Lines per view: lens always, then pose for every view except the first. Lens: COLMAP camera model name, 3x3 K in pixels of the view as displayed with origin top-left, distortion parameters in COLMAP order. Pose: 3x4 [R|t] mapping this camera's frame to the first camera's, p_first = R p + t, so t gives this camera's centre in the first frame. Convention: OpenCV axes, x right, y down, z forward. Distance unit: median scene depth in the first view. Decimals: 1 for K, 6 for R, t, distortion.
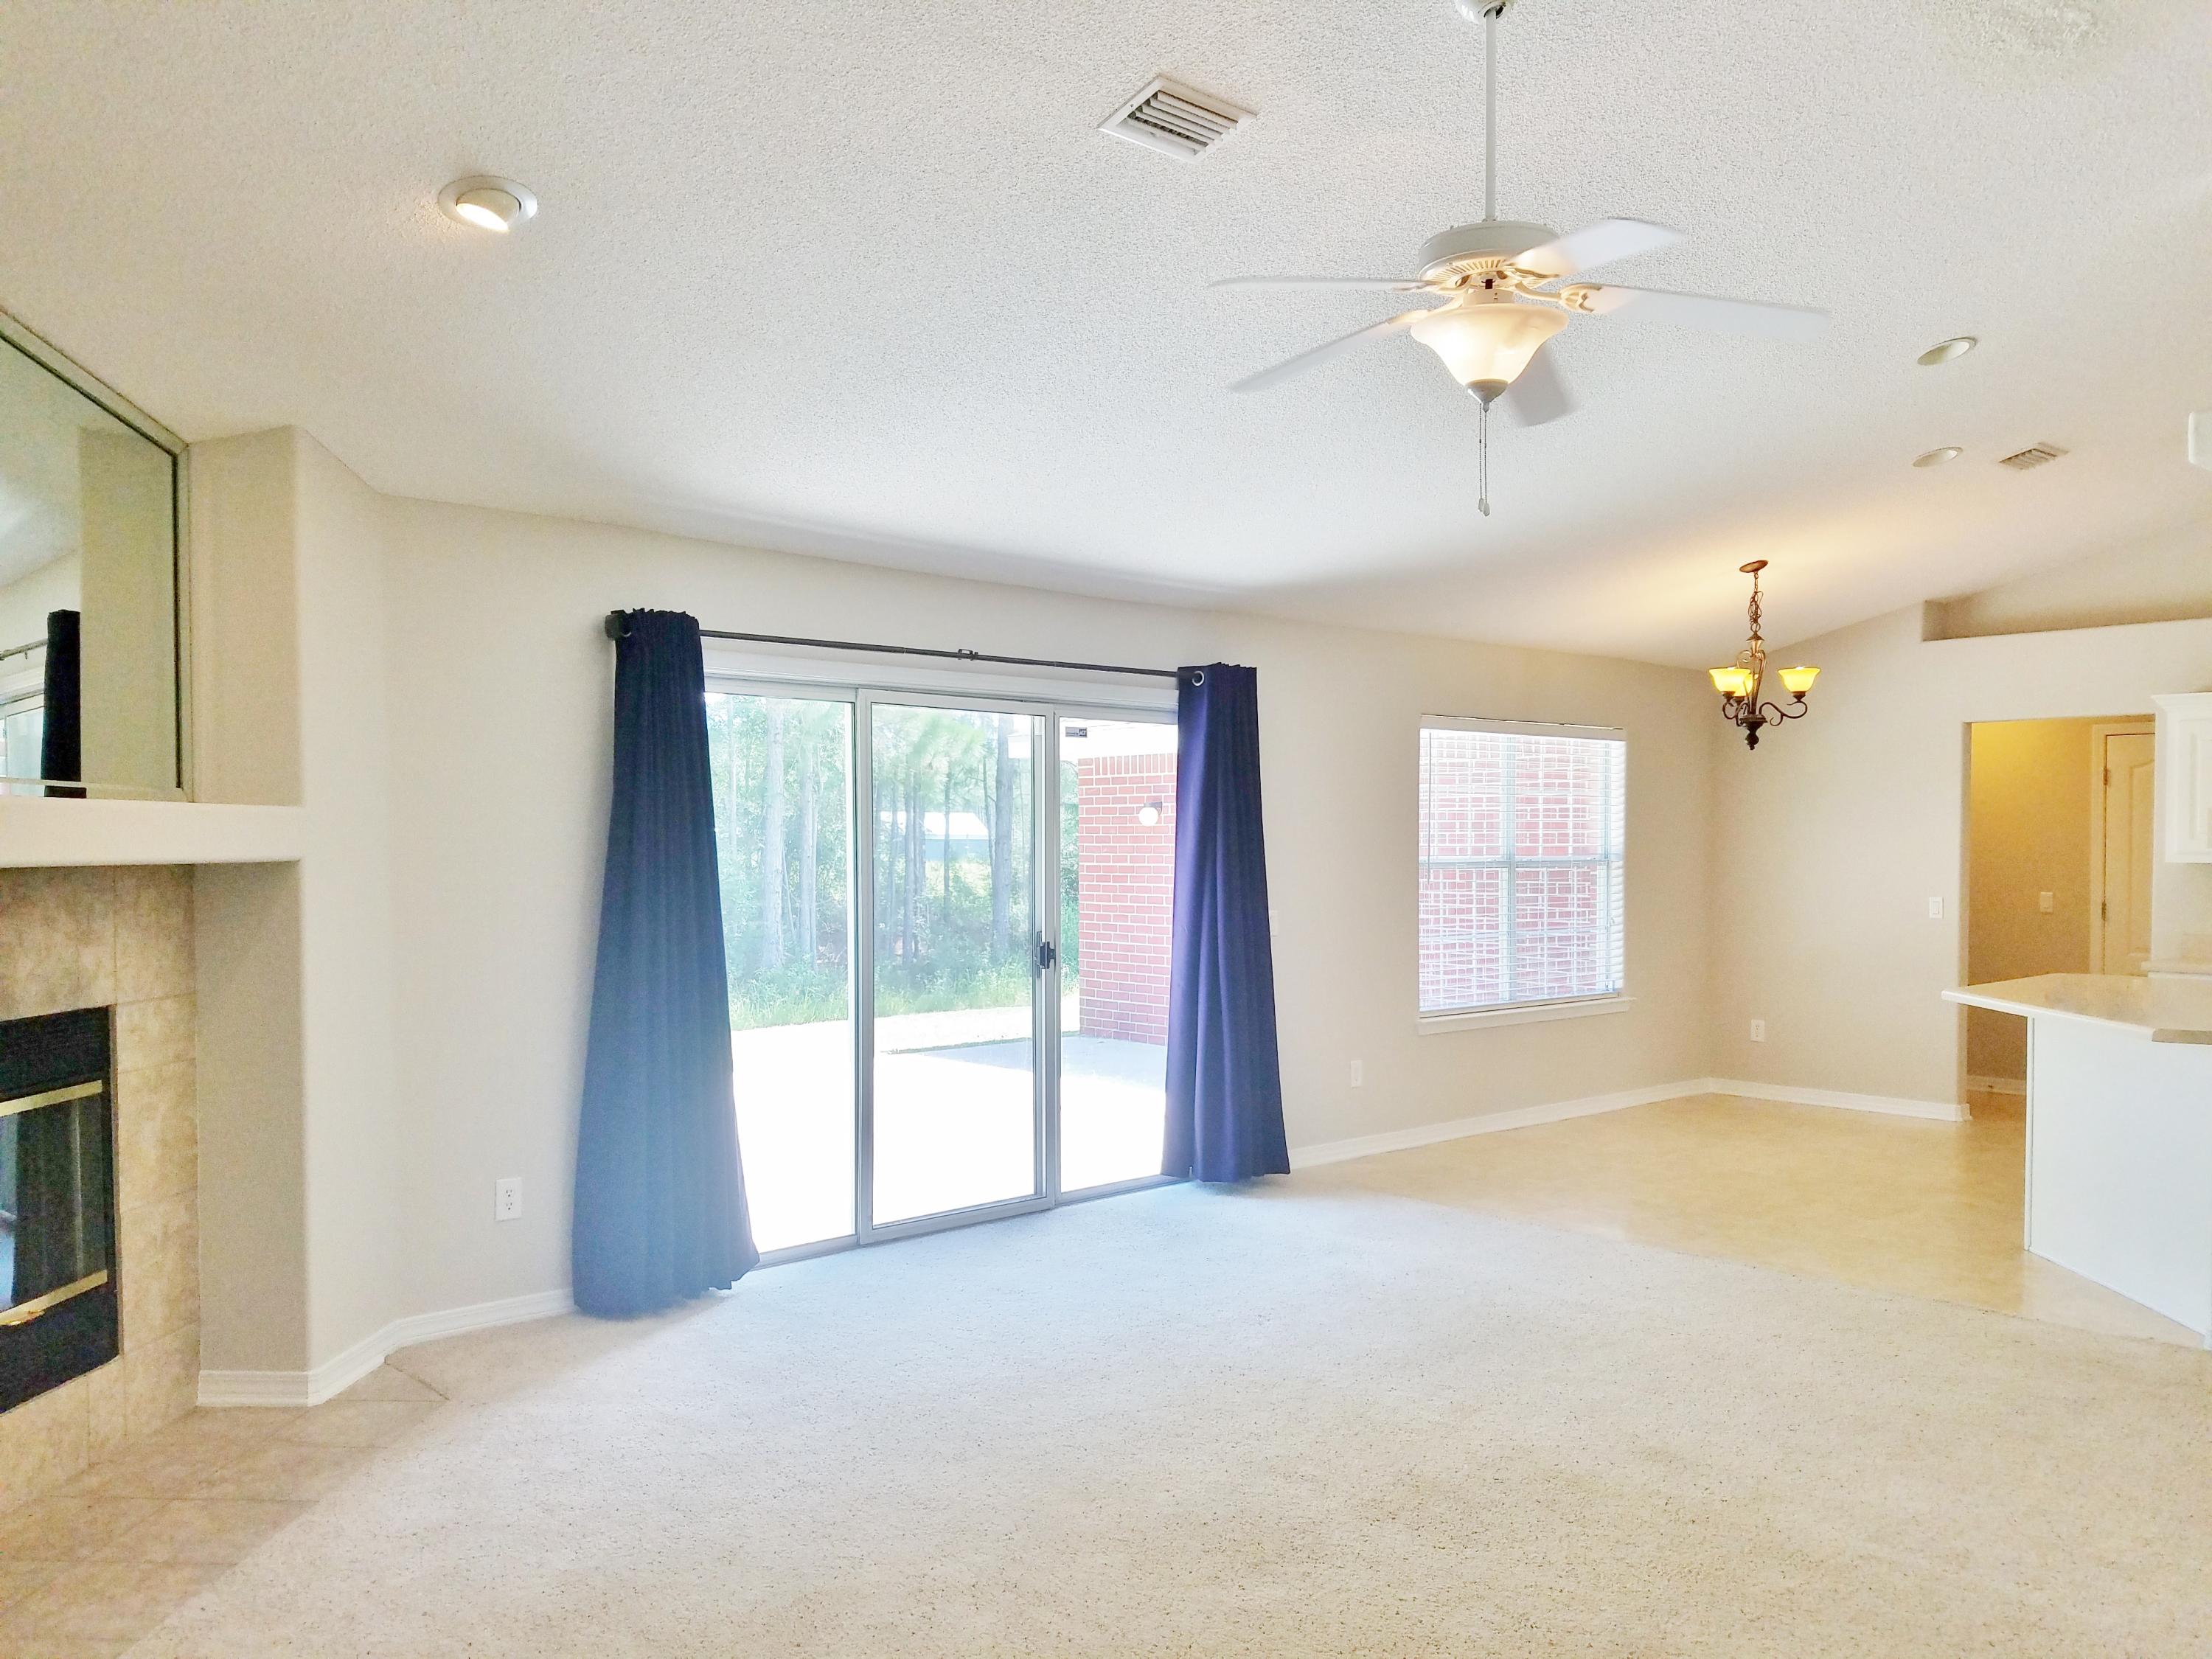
lens RADIAL K [[1752.3, 0, 1113.8], [0, 1752.3, 870.2], [0, 0, 1]] dist [0.228889, -0.365579]
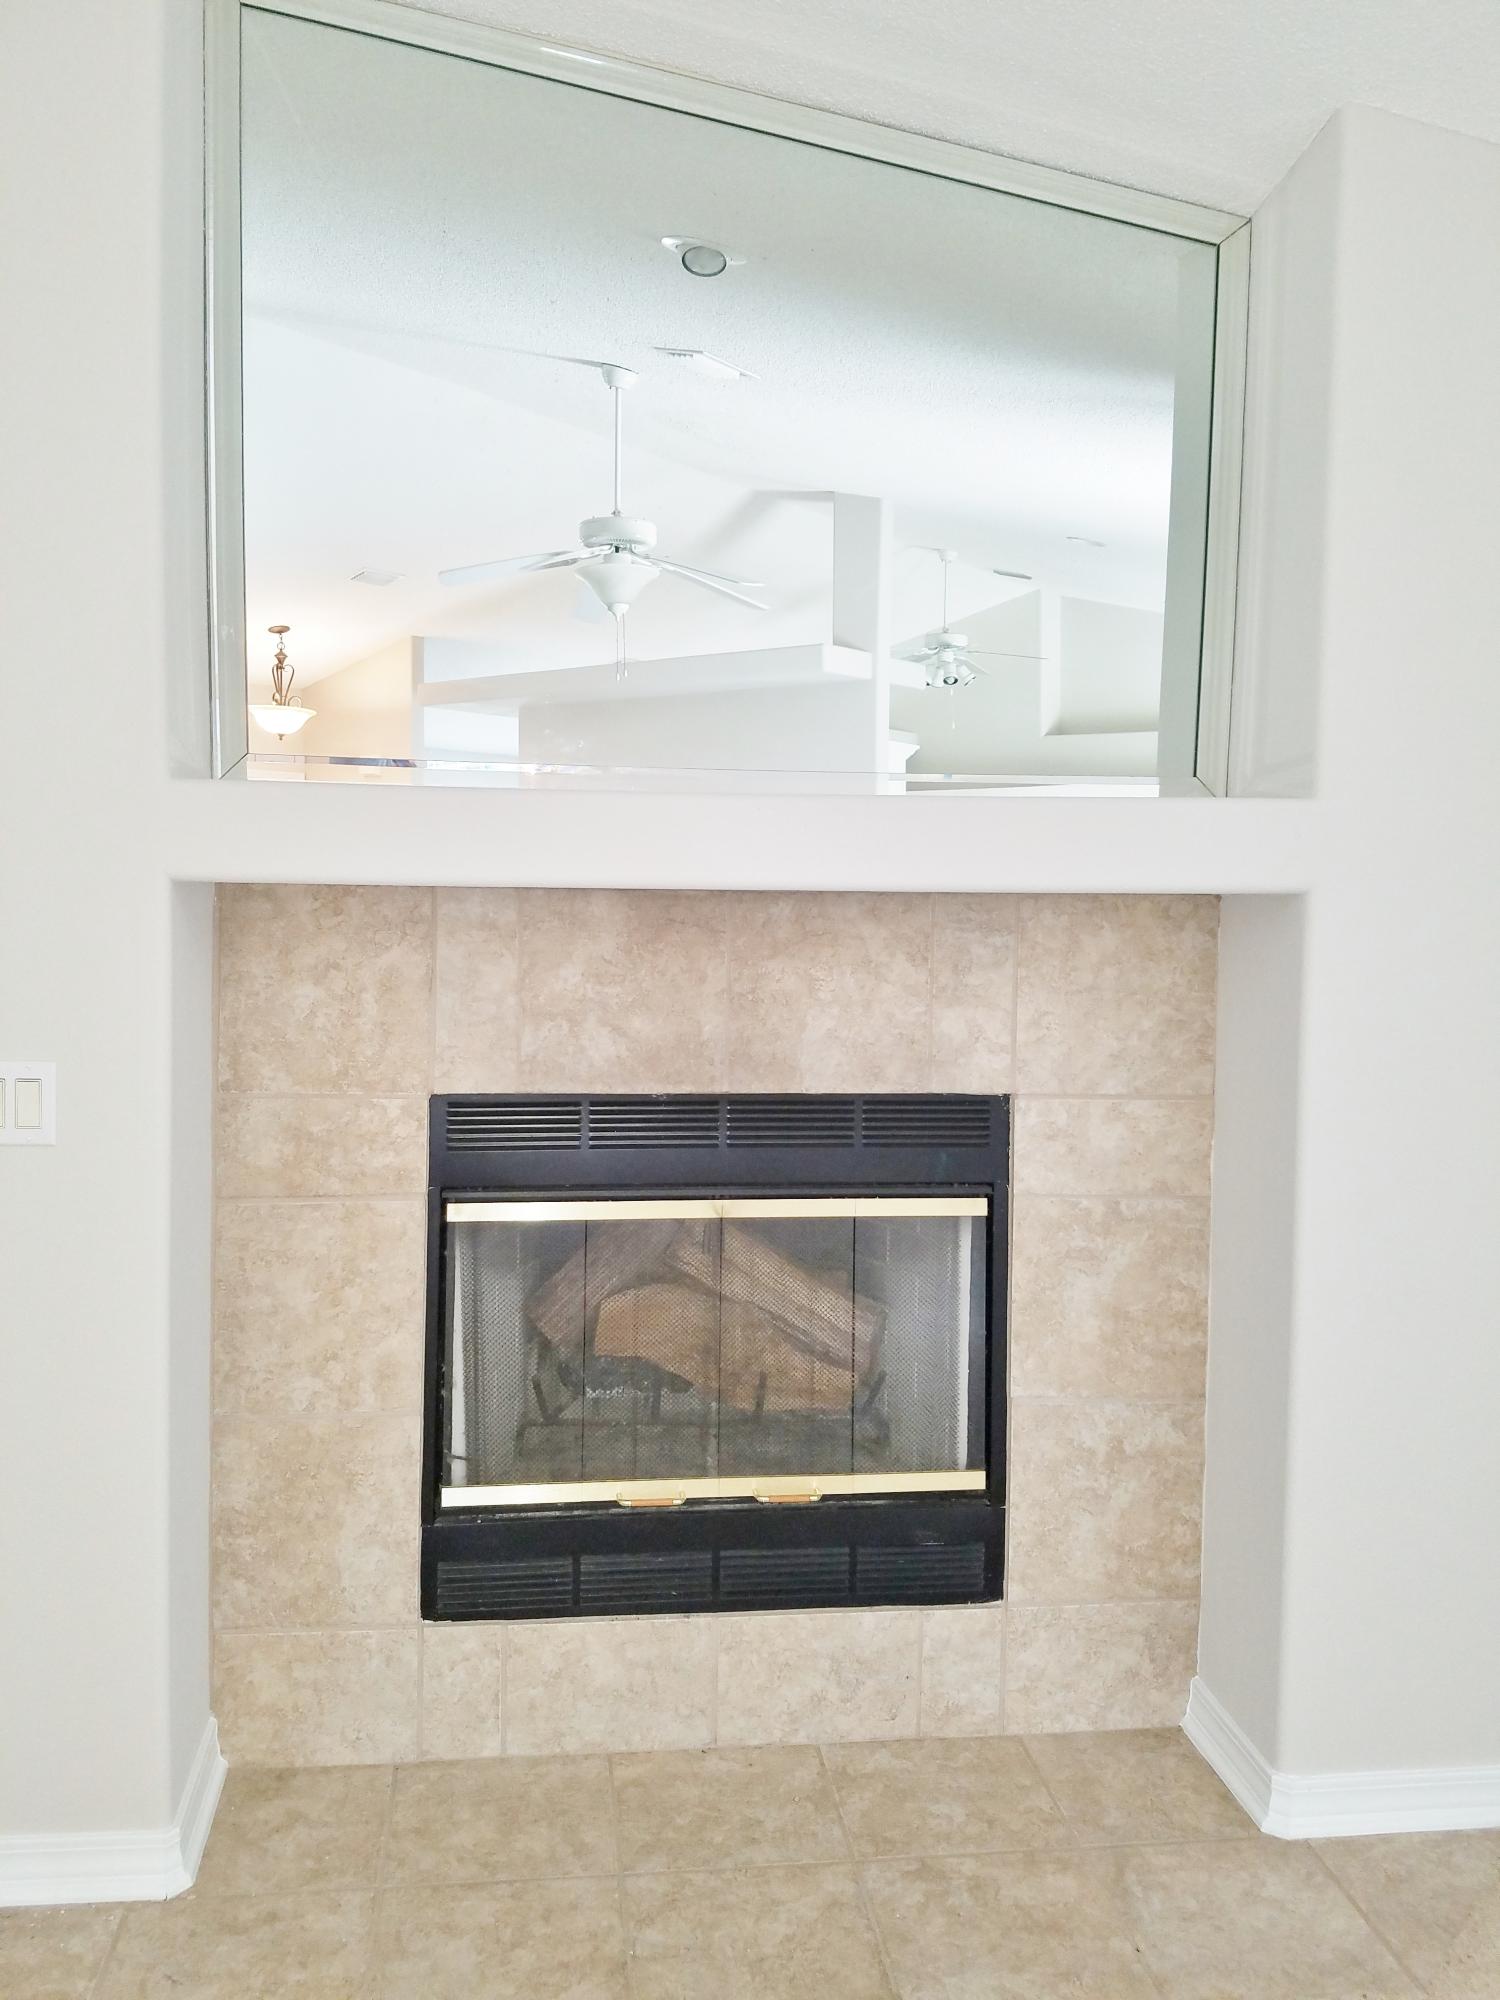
lens RADIAL K [[1558.1, 0, 749.9], [0, 1558.1, 956.1], [0, 0, 1]] dist [0.087888, -0.131521]
pose [[0.134085, 0.056708, -0.989346, 0.018695], [-0.027479, 0.998190, 0.053490, -0.007195], [0.990589, 0.020014, 0.135400, 0.774694]]
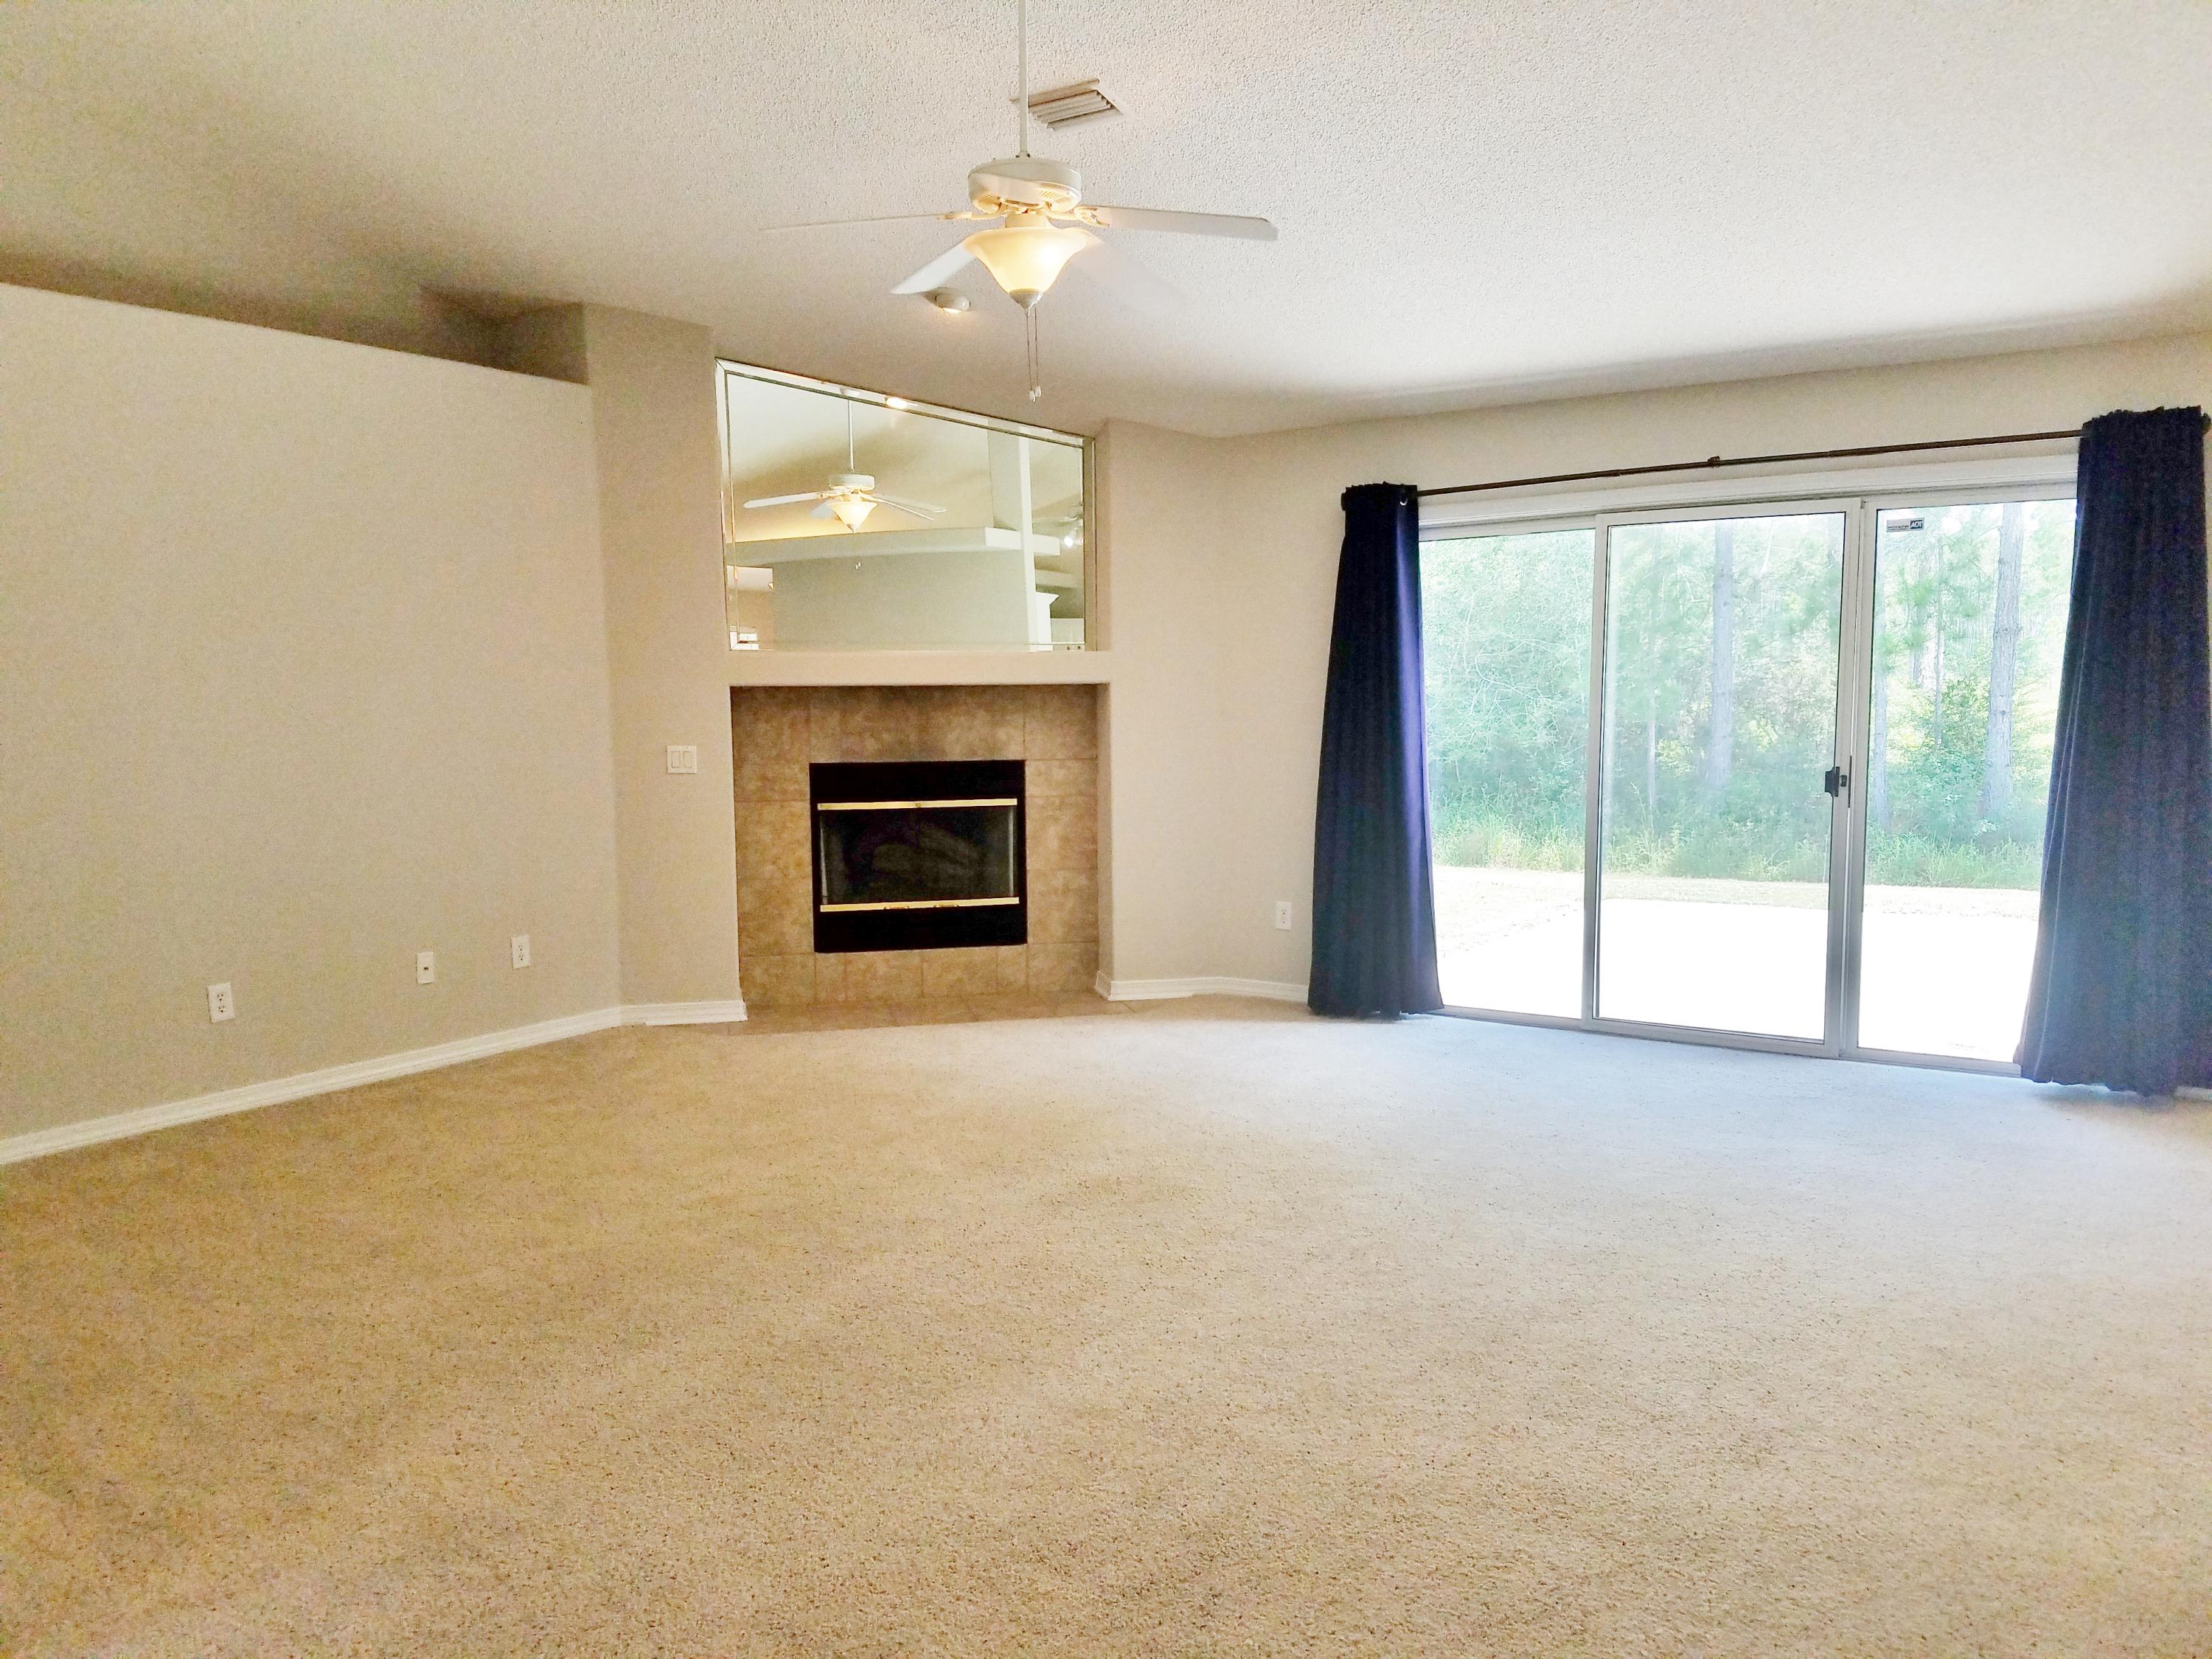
lens RADIAL K [[1752.3, 0, 1113.8], [0, 1752.3, 870.2], [0, 0, 1]] dist [0.228889, -0.365579]
pose [[0.209285, 0.107573, -0.971920, 1.187760], [-0.002649, 0.993989, 0.109445, -0.011052], [0.977851, -0.020330, 0.208312, 0.669341]]
